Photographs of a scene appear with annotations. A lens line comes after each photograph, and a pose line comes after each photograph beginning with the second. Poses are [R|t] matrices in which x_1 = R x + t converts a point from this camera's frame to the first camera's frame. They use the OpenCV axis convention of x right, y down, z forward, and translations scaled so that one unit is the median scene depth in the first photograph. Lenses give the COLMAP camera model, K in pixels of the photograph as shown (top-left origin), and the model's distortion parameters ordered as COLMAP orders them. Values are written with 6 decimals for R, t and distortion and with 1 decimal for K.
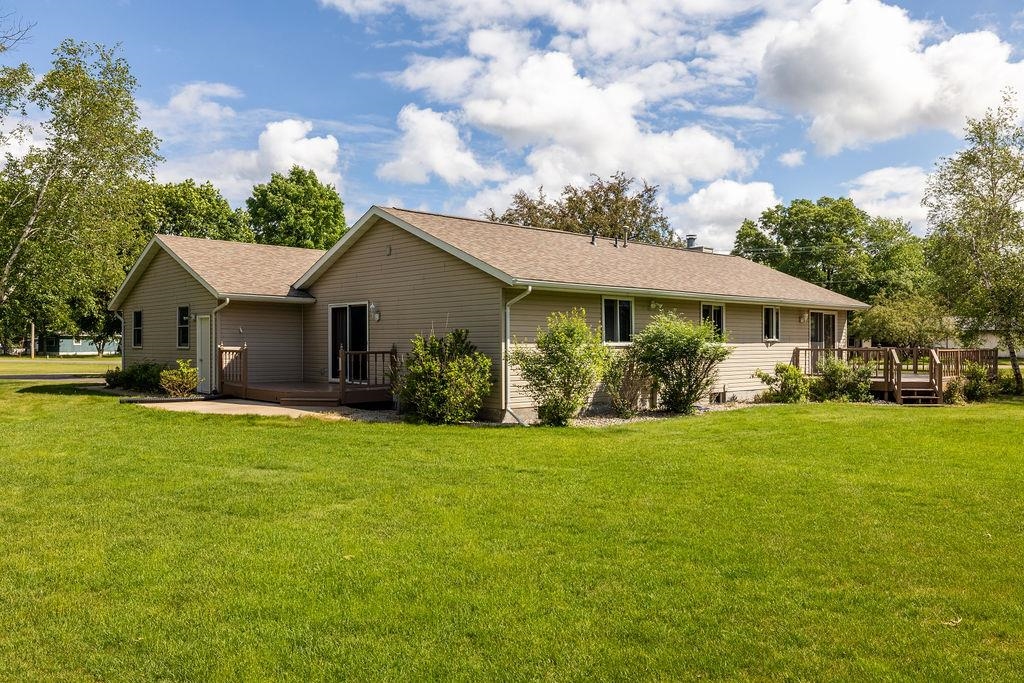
lens RADIAL K [[778.8, 0, 512.0], [0, 778.8, 341.5], [0, 0, 1]] dist [-0.000690, -0.002331]
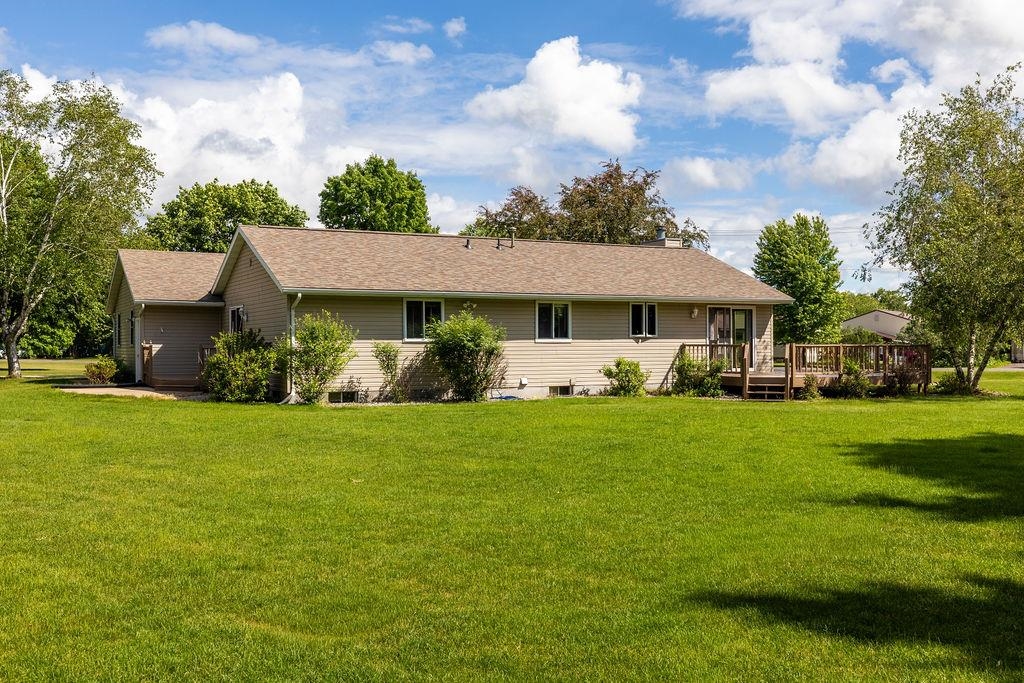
lens RADIAL K [[1003.4, 0, 512.0], [0, 1003.4, 341.5], [0, 0, 1]] dist [0.003672, 0.027096]
pose [[0.964455, -0.004225, -0.264213, 0.549365], [0.004438, 0.999990, 0.000211, 0.004420], [0.264210, -0.001377, 0.964464, -0.328902]]
